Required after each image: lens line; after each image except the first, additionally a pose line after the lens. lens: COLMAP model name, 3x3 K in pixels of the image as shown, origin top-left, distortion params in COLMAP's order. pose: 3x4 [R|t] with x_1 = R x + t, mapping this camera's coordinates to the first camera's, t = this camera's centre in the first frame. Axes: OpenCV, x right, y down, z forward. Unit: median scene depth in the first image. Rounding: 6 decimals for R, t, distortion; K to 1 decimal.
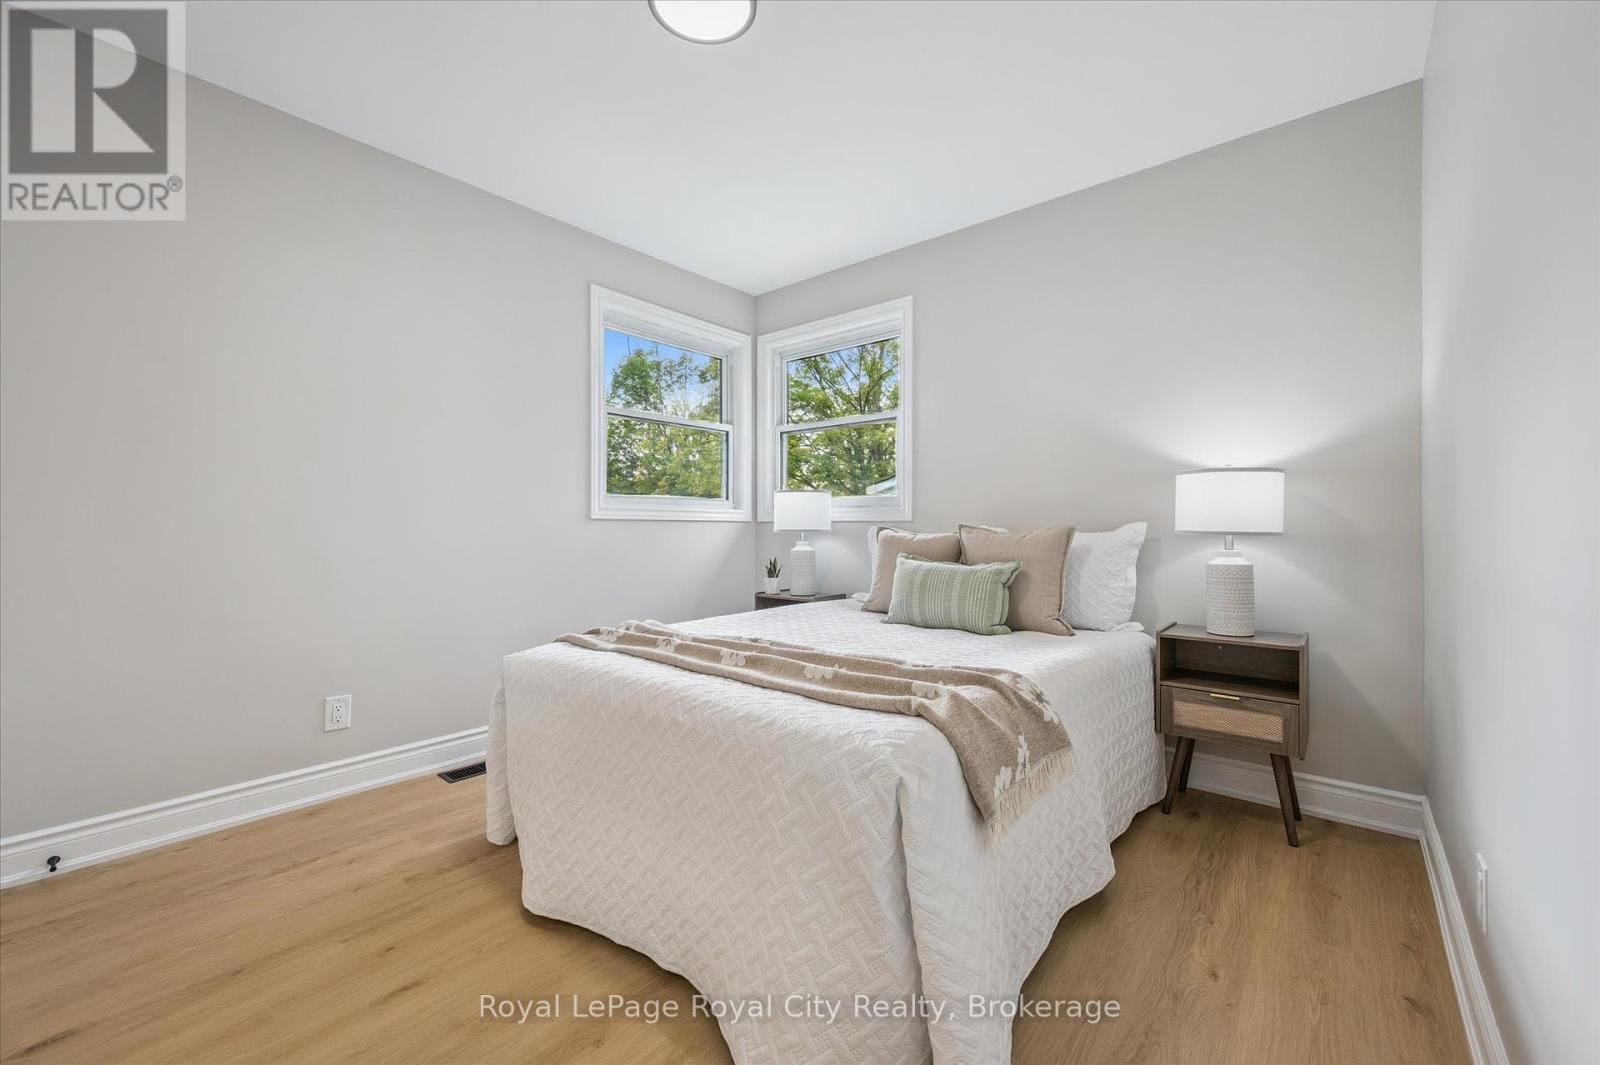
lens RADIAL K [[652.9, 0, 791.2], [0, 652.9, 534.0], [0, 0, 1]] dist [-0.002405, -0.000053]
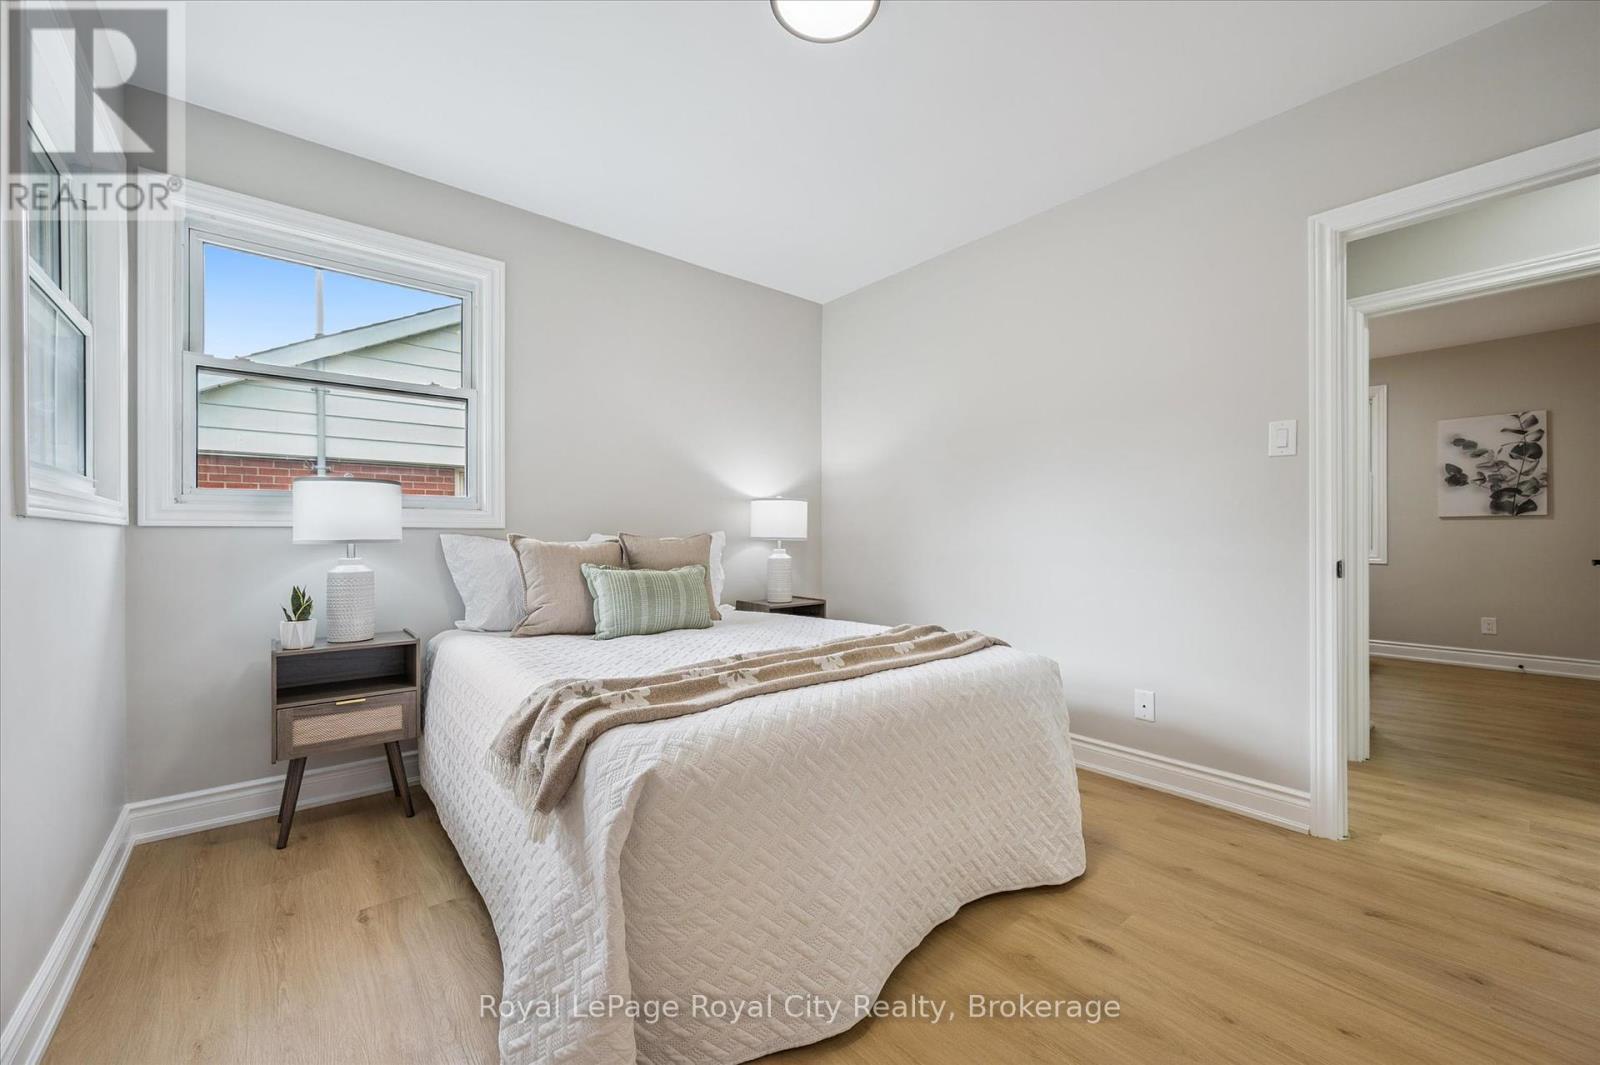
lens RADIAL K [[629.0, 0, 793.7], [0, 629.0, 533.2], [0, 0, 1]] dist [0.001004, 0.000048]
pose [[0.149251, 0.002558, 0.988796, -0.760590], [0.010136, 0.999940, -0.004117, -0.011308], [-0.988747, 0.010637, 0.149216, 0.618548]]
